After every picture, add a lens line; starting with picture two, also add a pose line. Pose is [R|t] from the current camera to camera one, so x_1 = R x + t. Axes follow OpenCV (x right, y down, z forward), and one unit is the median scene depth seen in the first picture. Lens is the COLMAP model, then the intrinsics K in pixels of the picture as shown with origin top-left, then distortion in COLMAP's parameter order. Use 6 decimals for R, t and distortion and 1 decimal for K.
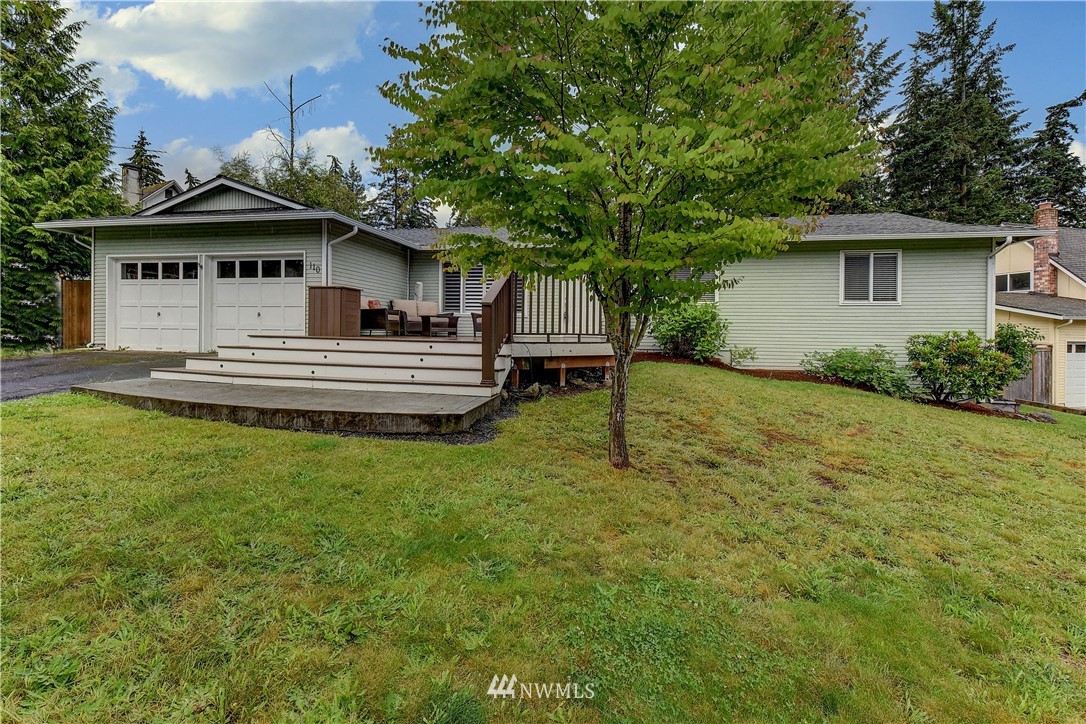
lens RADIAL K [[494.3, 0, 545.0], [0, 494.3, 327.5], [0, 0, 1]] dist [0.000511, 0.000223]
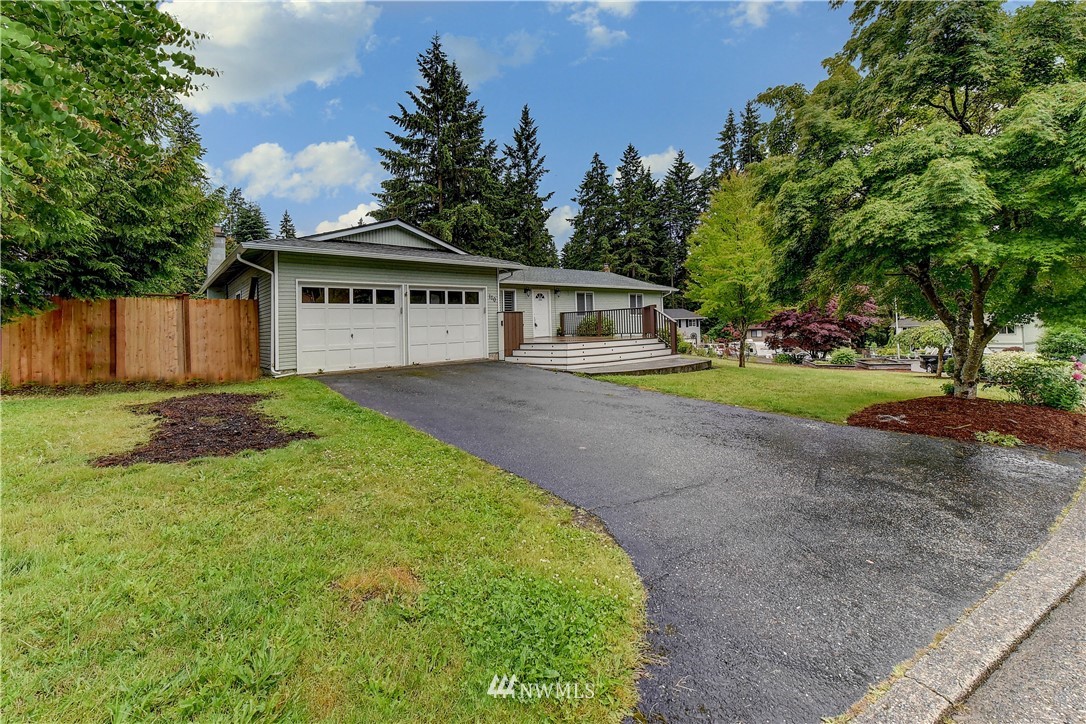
lens RADIAL K [[425.7, 0, 543.0], [0, 425.7, 362.0], [0, 0, 1]] dist [0.001446, -0.000034]
pose [[0.714814, -0.075285, 0.695250, -0.532204], [0.060070, 0.997124, 0.046213, 0.005901], [-0.696730, 0.008730, 0.717281, 0.014580]]
